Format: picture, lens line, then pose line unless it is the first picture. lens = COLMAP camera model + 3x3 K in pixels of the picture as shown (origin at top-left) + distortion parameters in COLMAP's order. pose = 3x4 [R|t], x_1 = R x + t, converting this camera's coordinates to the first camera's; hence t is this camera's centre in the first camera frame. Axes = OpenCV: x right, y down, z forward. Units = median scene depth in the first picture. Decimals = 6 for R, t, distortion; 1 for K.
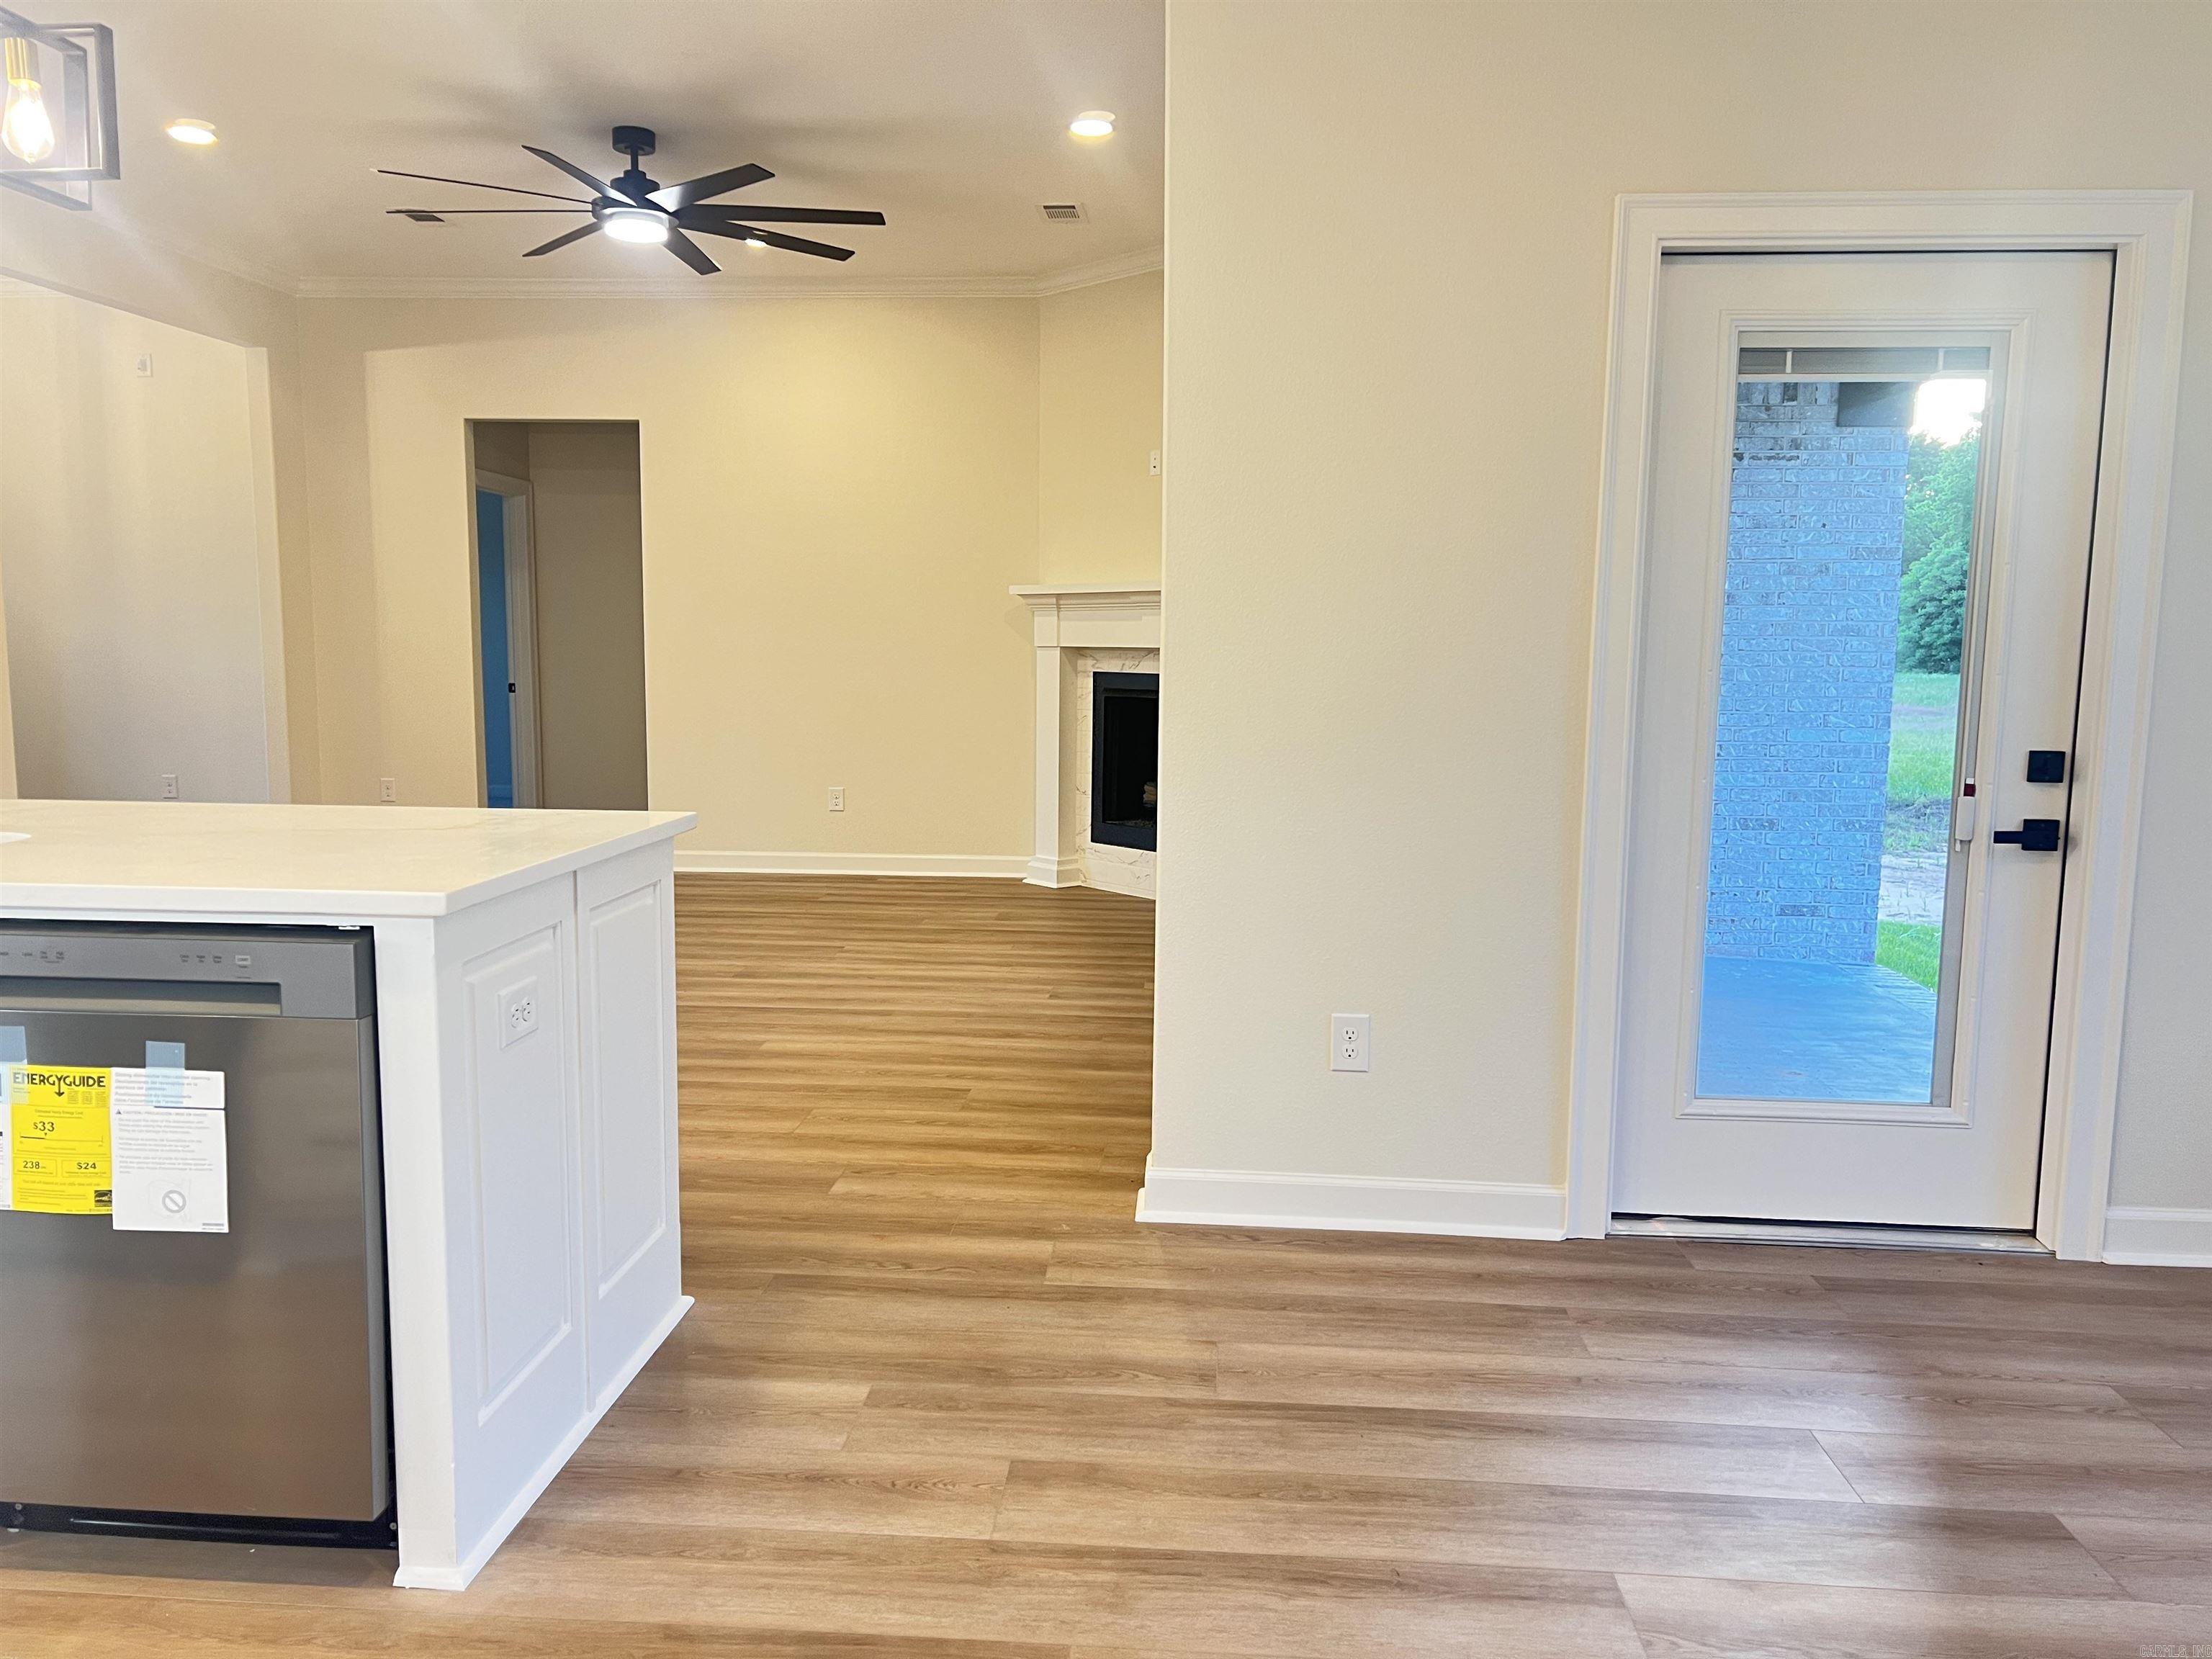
lens RADIAL K [[1659.1, 0, 1089.2], [0, 1659.1, 826.5], [0, 0, 1]] dist [0.040647, -0.046467]
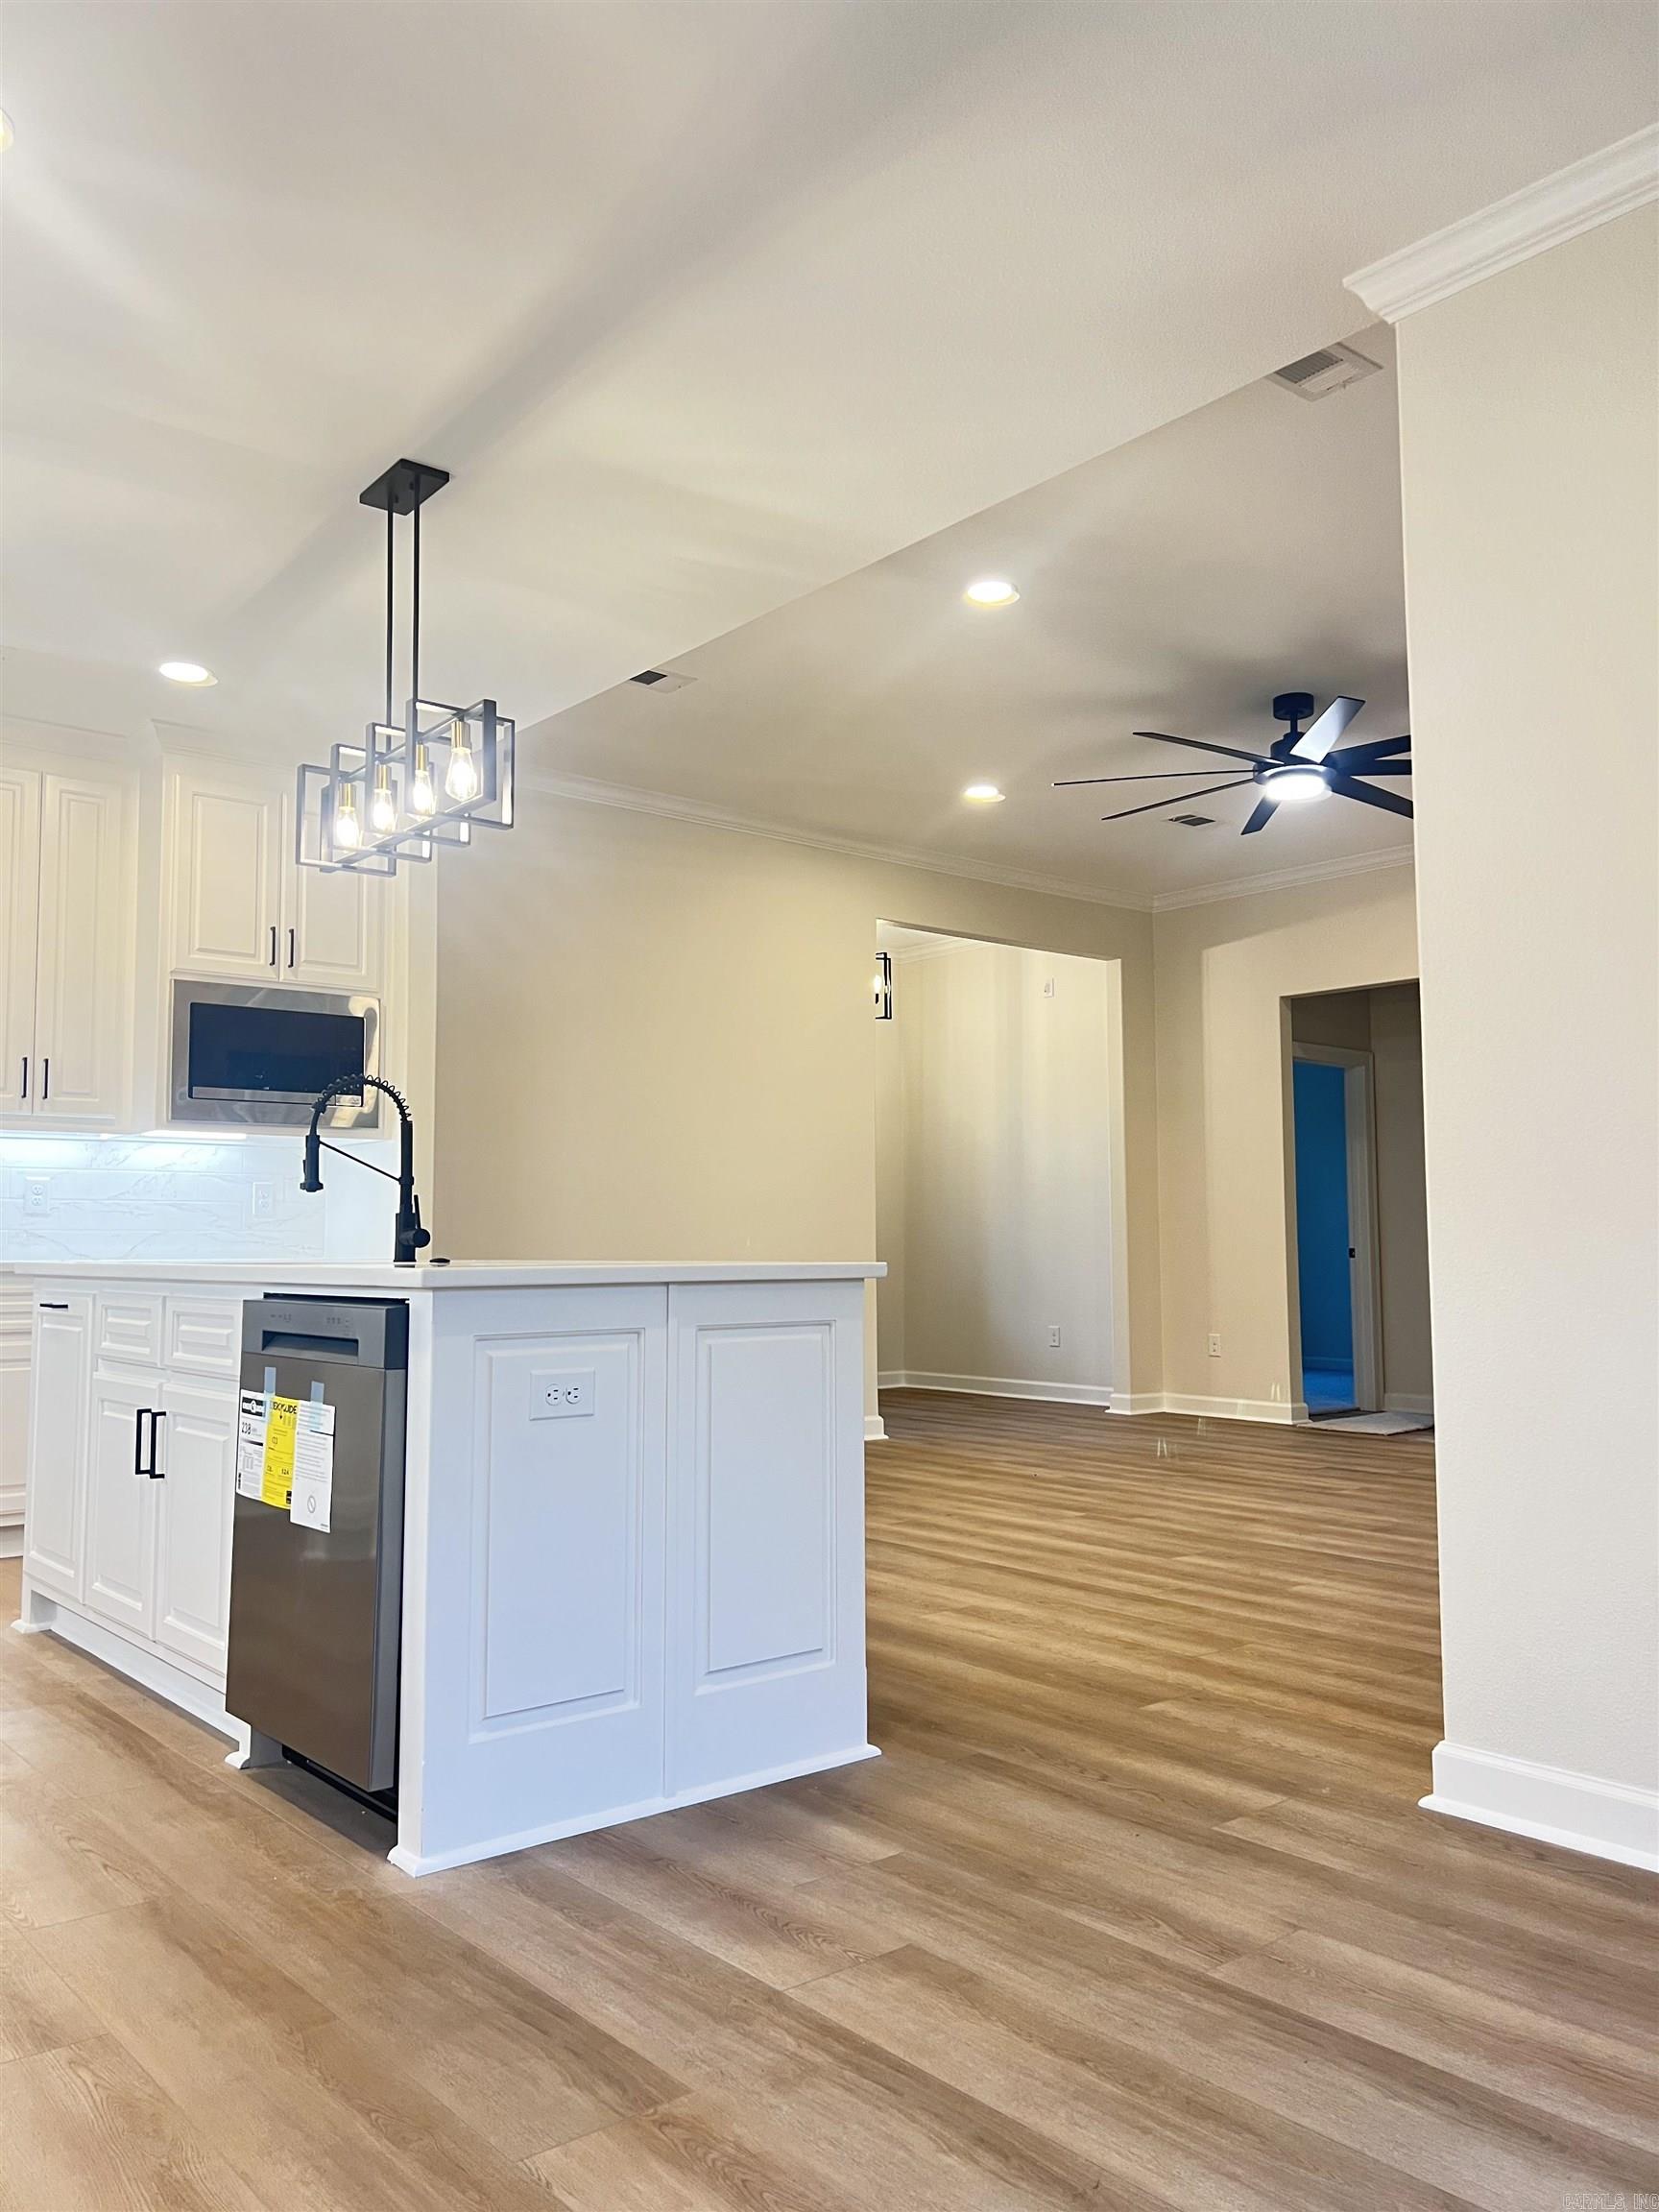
lens RADIAL K [[1659.6, 0, 837.0], [0, 1659.6, 1112.1], [0, 0, 1]] dist [0.040825, -0.045011]
pose [[0.707618, -0.065776, -0.703527, 0.481669], [-0.072625, 0.983614, -0.165010, 0.071248], [0.702853, 0.167858, 0.691246, 0.217570]]
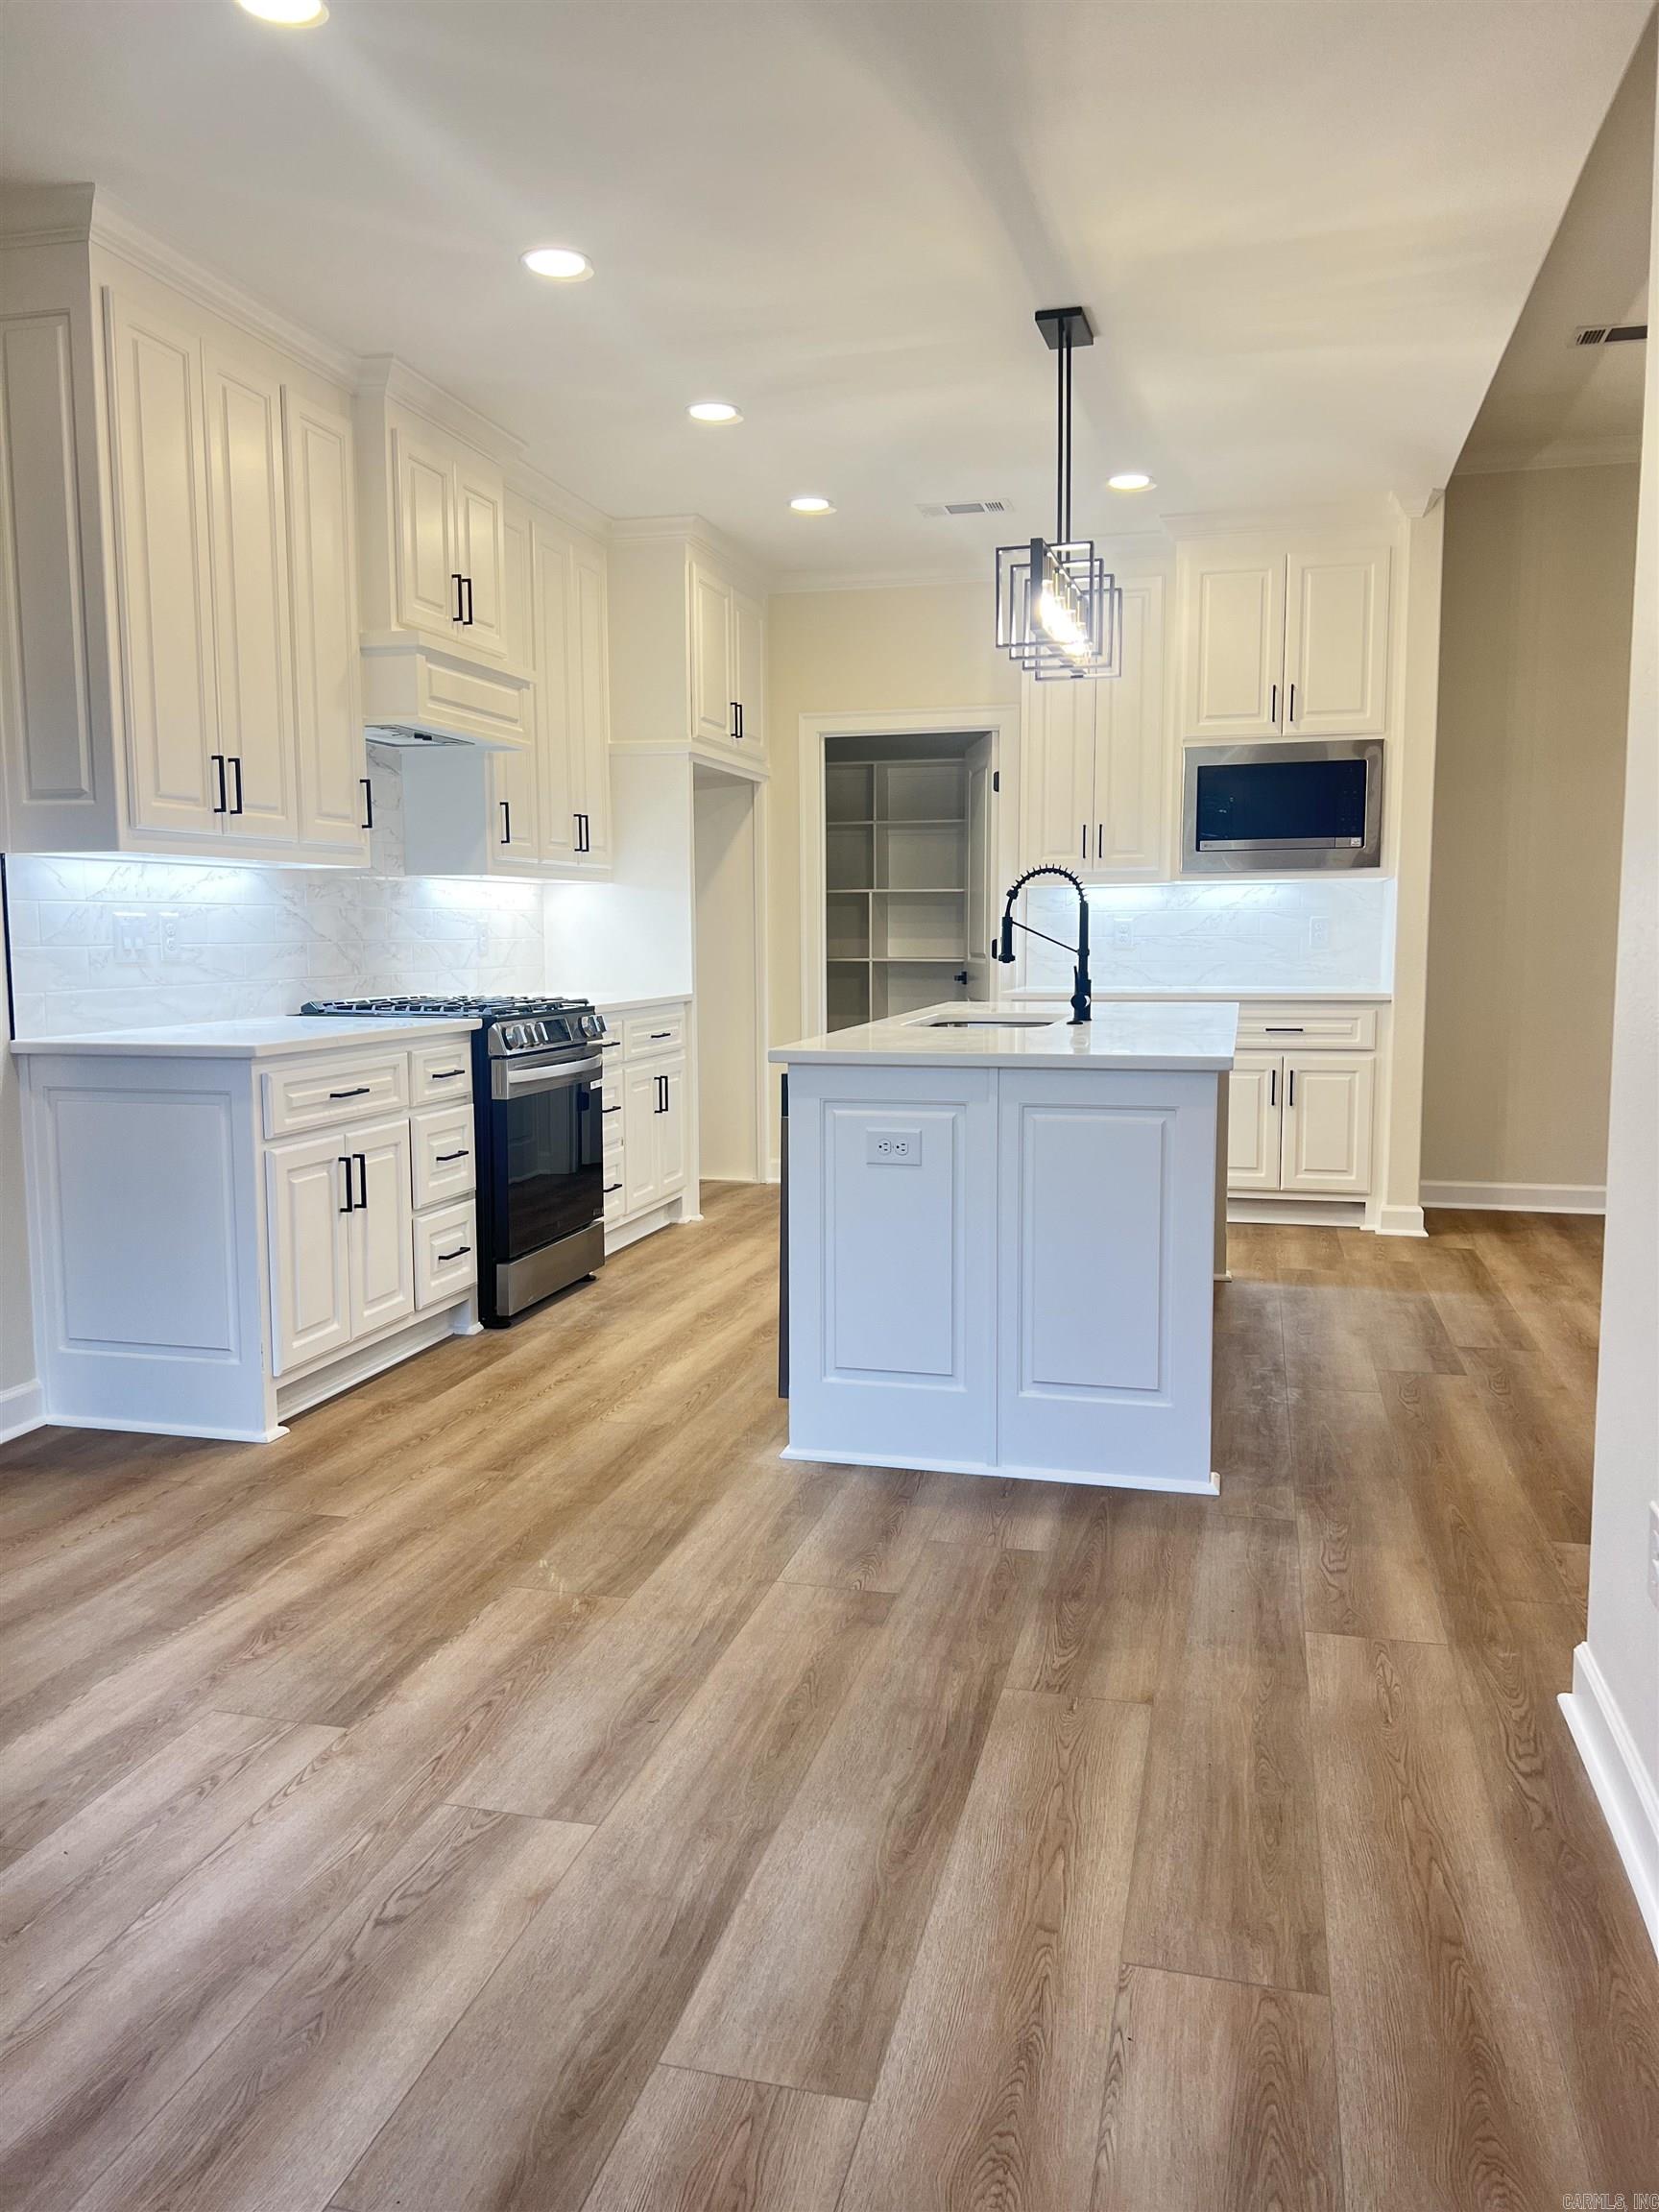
lens RADIAL K [[1659.1, 0, 829.5], [0, 1659.1, 1106.0], [0, 0, 1]] dist [0.040647, -0.046467]
pose [[-0.165781, 0.101919, -0.980882, 0.877822], [-0.107437, 0.986858, 0.120698, -0.079608], [0.980293, 0.125392, -0.152652, 0.884274]]
